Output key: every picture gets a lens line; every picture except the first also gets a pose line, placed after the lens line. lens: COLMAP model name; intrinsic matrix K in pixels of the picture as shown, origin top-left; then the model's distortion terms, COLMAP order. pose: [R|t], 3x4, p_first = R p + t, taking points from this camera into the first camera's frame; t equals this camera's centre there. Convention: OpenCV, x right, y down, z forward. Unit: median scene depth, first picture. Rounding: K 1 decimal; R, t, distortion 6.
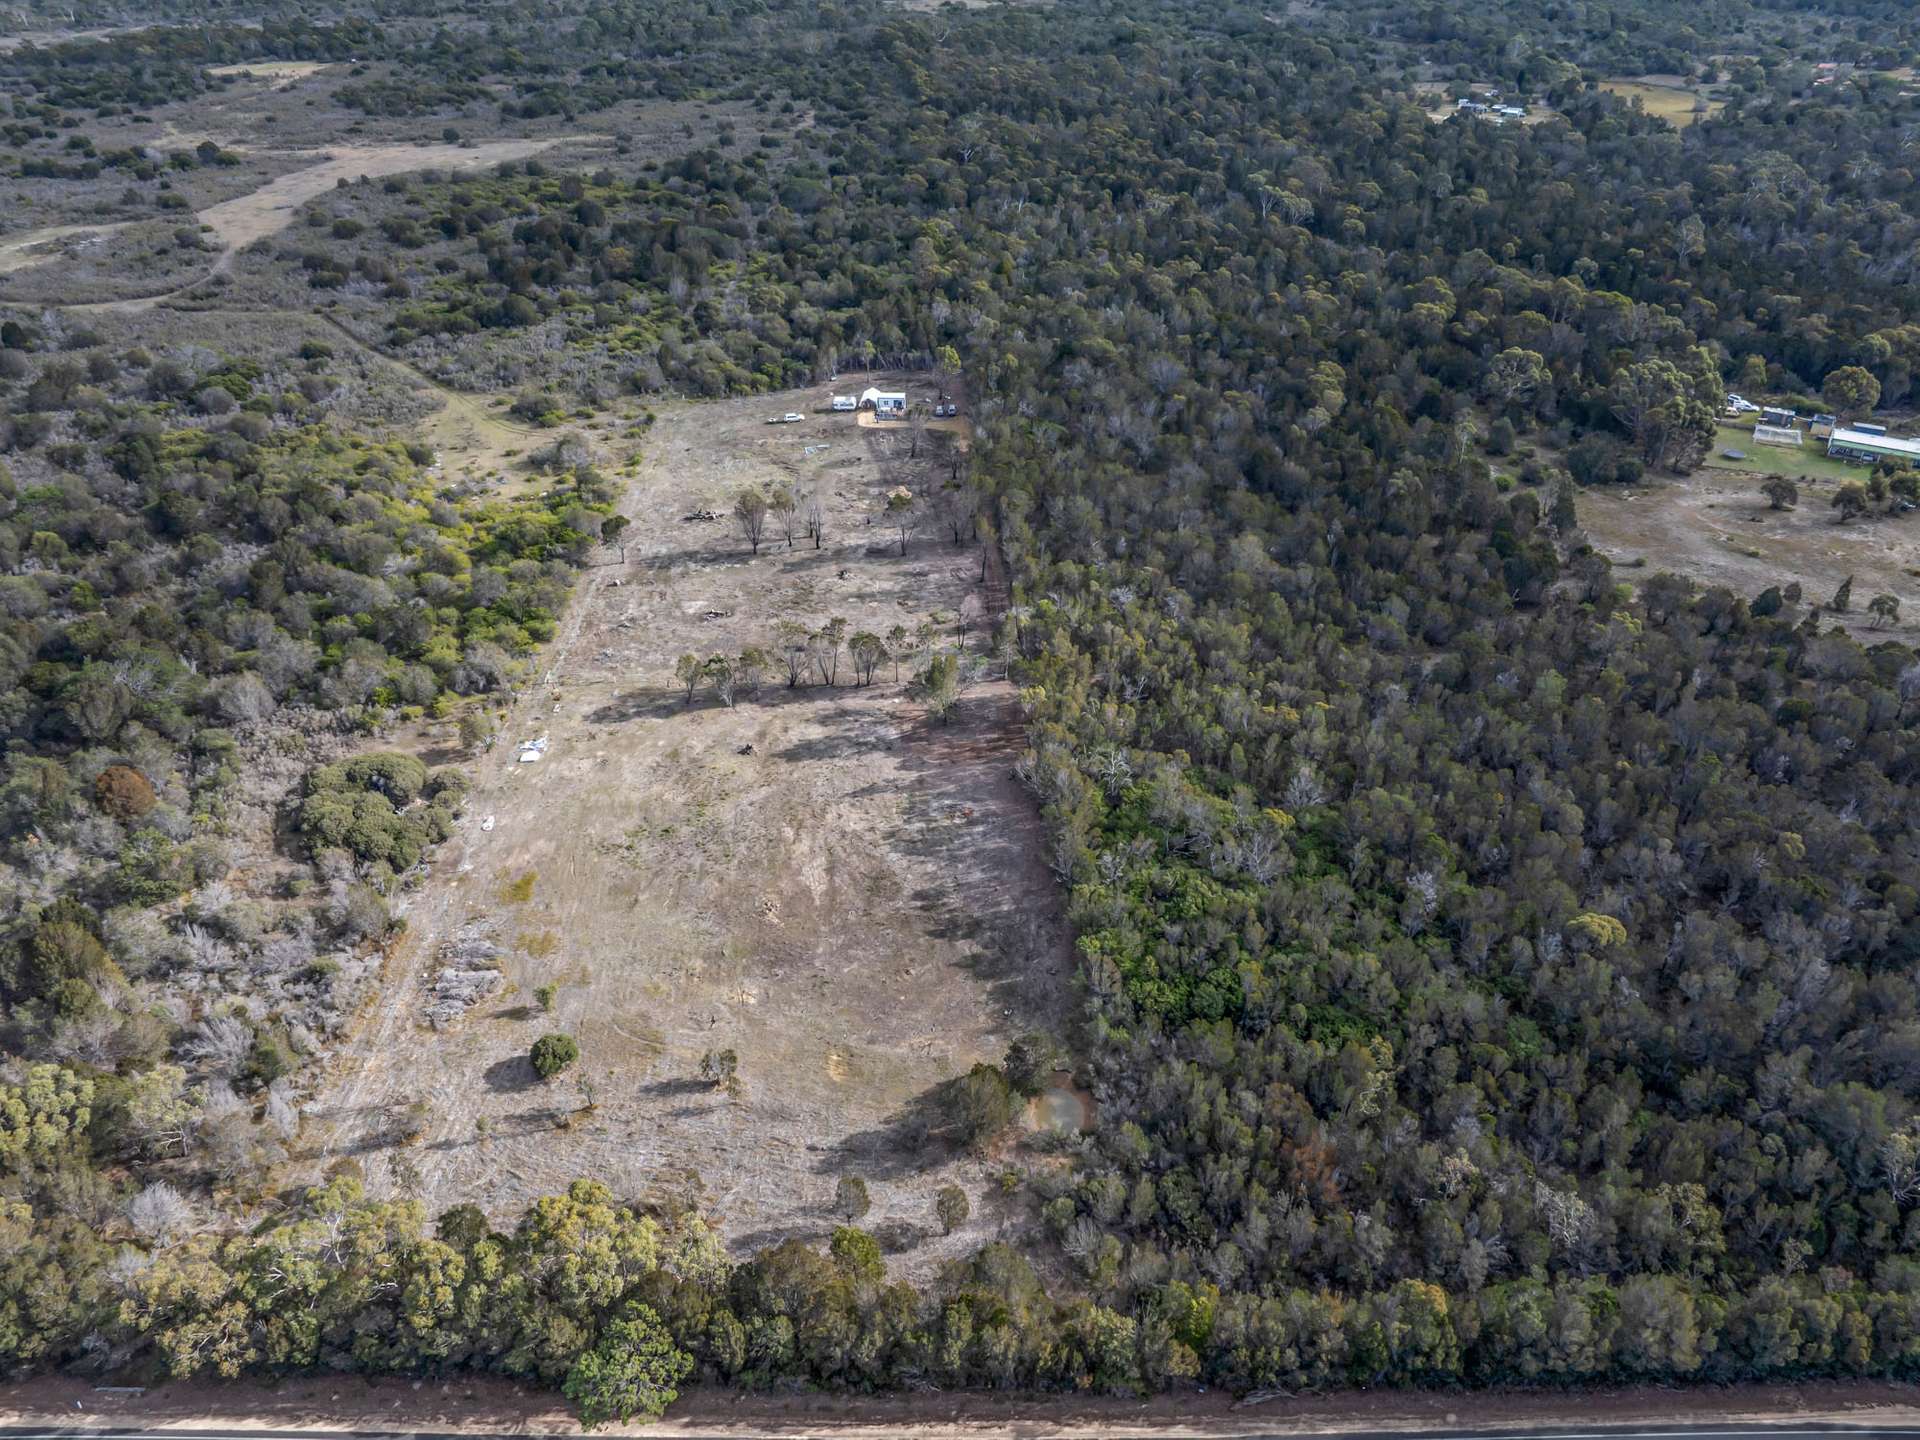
lens RADIAL K [[1364.4, 0, 960.0], [0, 1364.4, 720.0], [0, 0, 1]] dist [-0.039671, -0.002207]
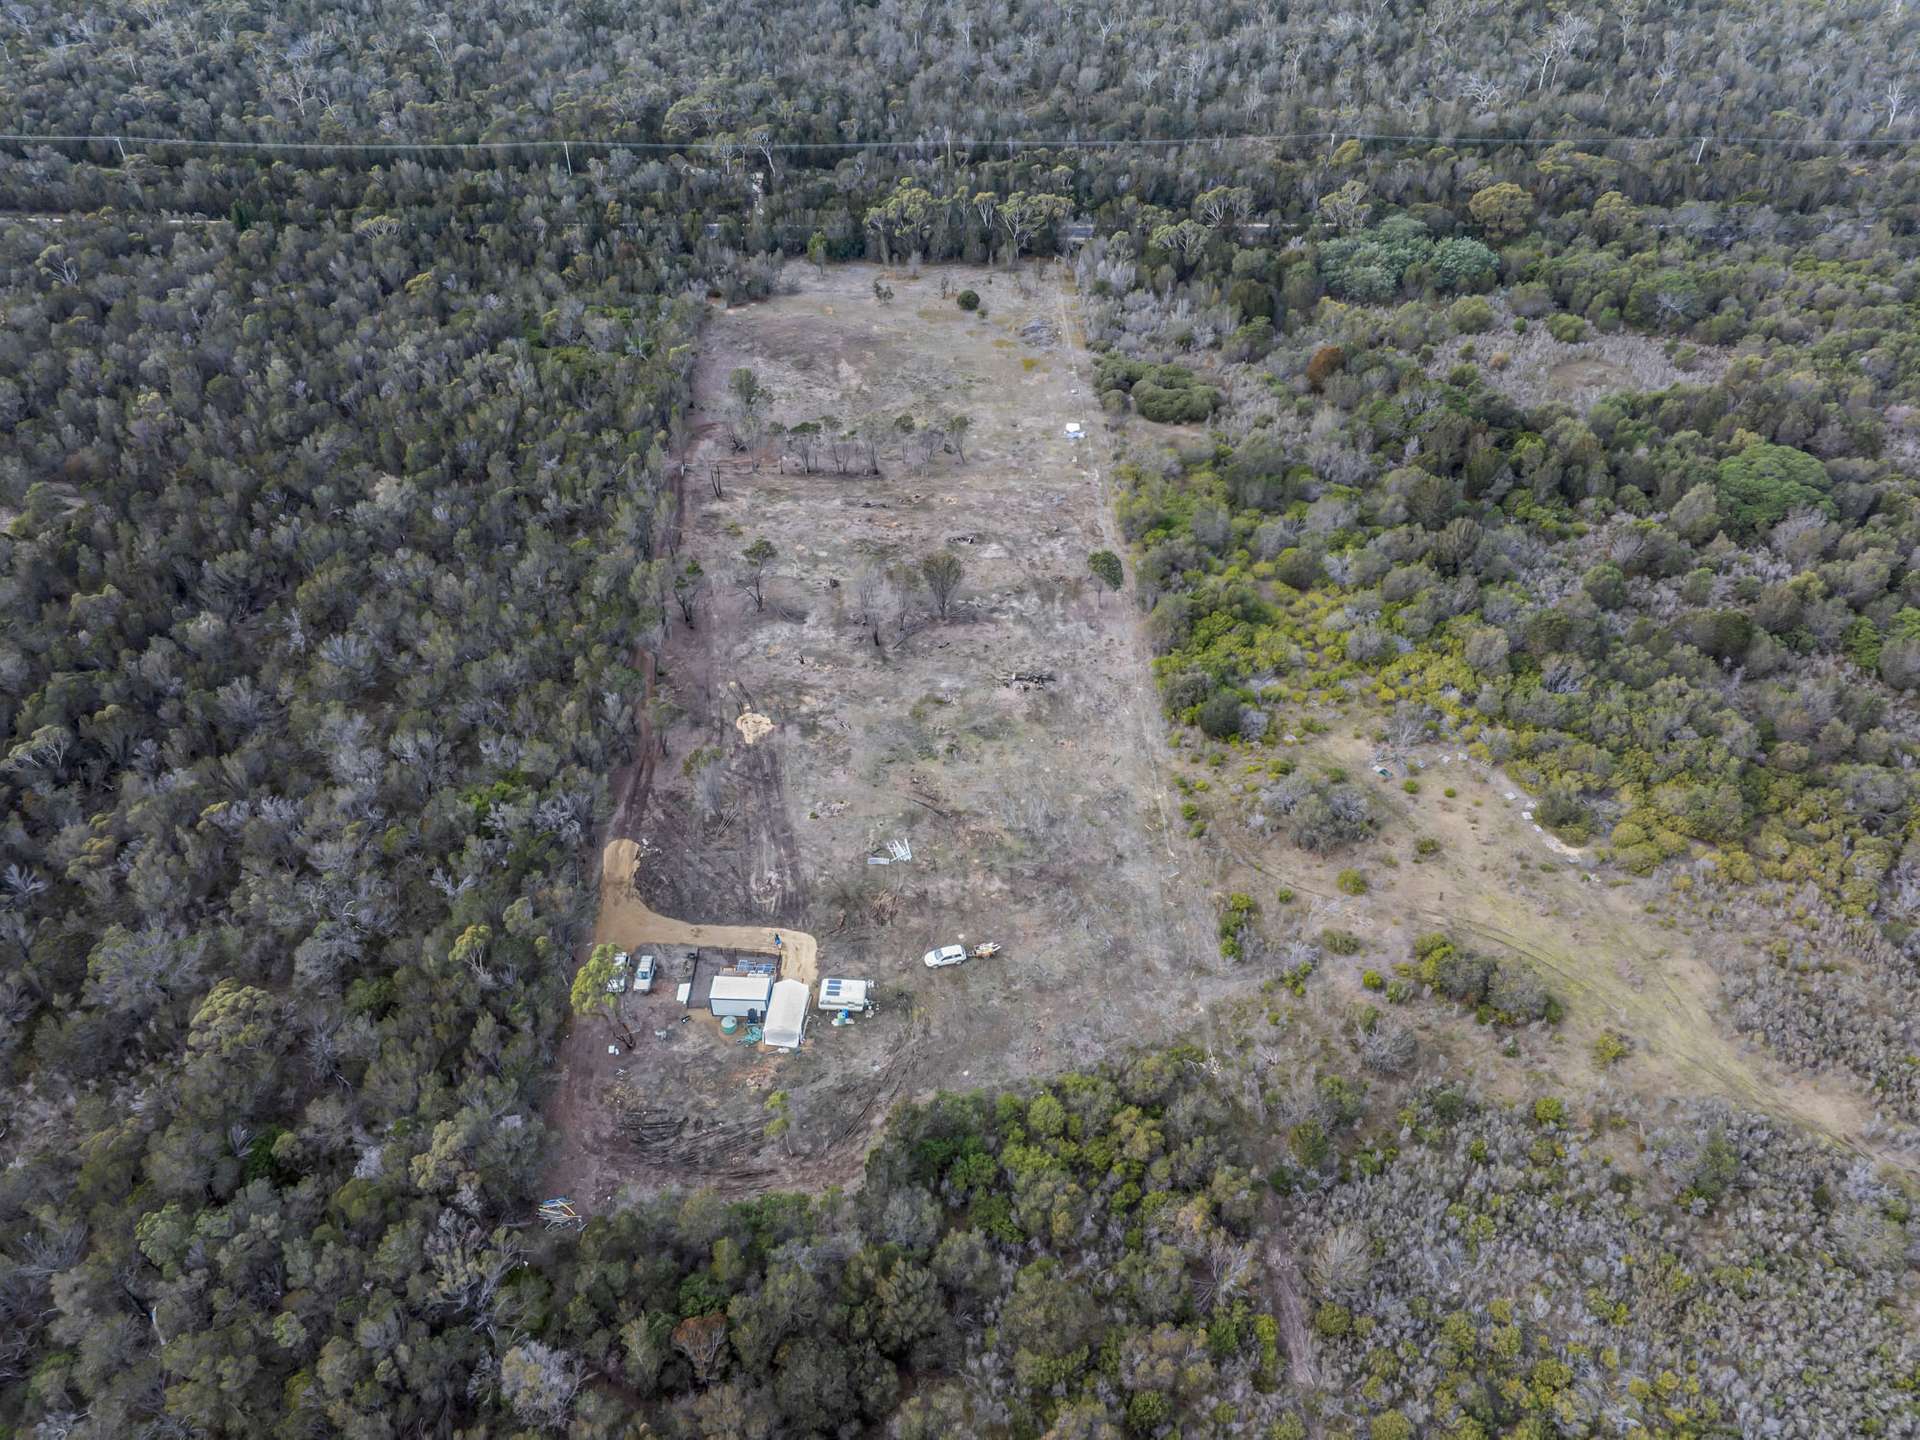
lens RADIAL K [[1364.4, 0, 960.0], [0, 1364.4, 720.0], [0, 0, 1]] dist [-0.039671, -0.002207]
pose [[-0.999863, 0.009939, -0.013207, -0.120865], [-0.009498, 0.308446, 0.951195, -0.713496], [0.013528, 0.951190, -0.308309, 1.061977]]
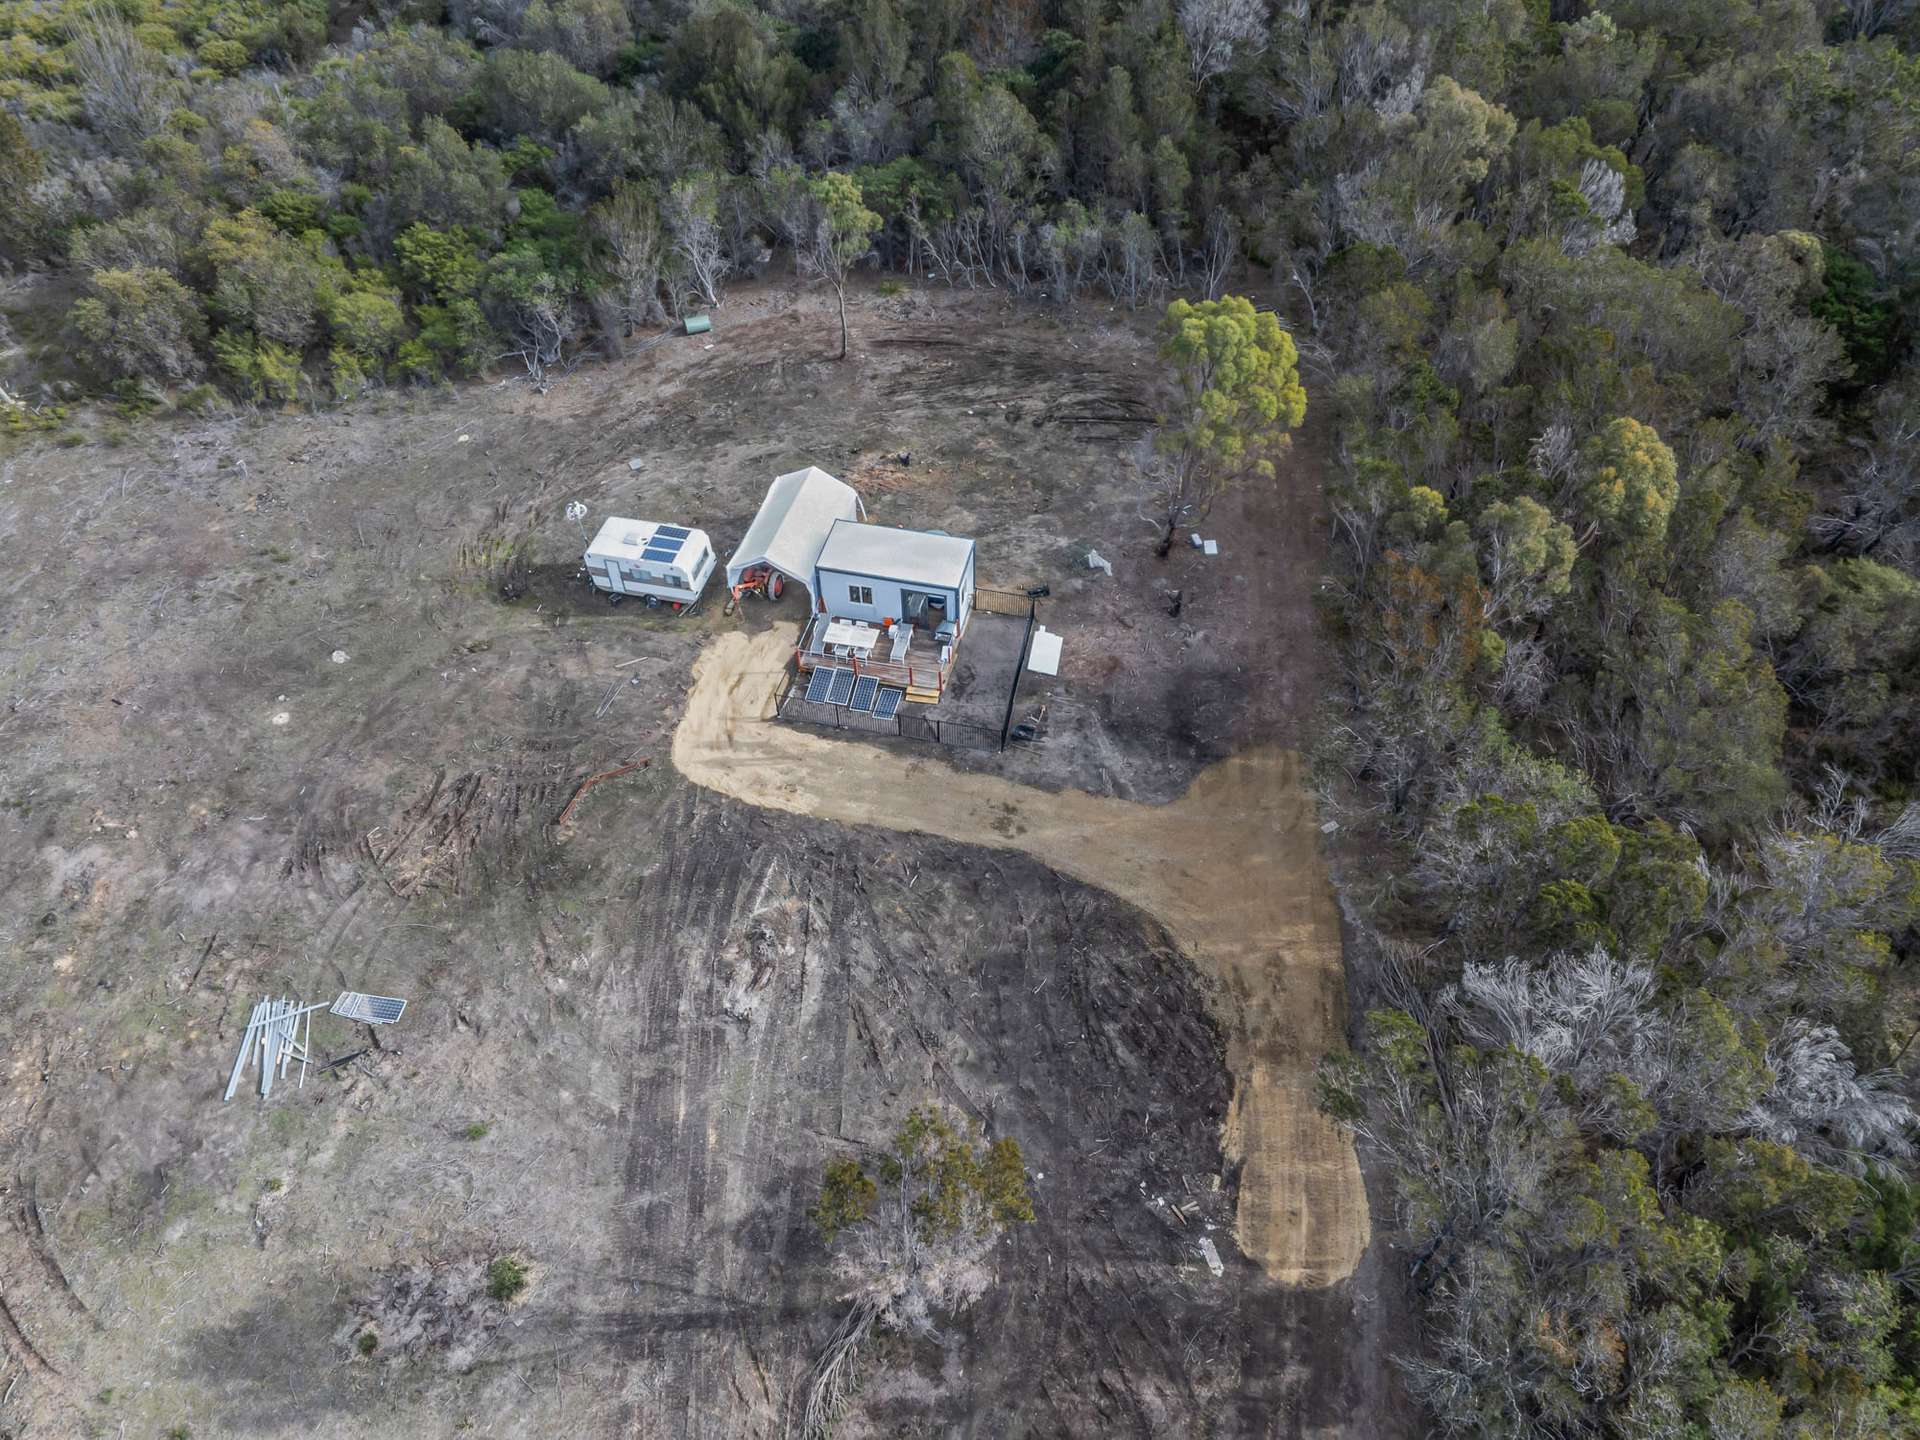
lens RADIAL K [[1364.4, 0, 960.0], [0, 1364.4, 720.0], [0, 0, 1]] dist [-0.039671, -0.002207]
pose [[0.985826, 0.128113, -0.108327, -0.019400], [-0.095592, 0.959536, 0.264864, -0.266960], [0.137876, -0.250754, 0.958182, 0.824375]]
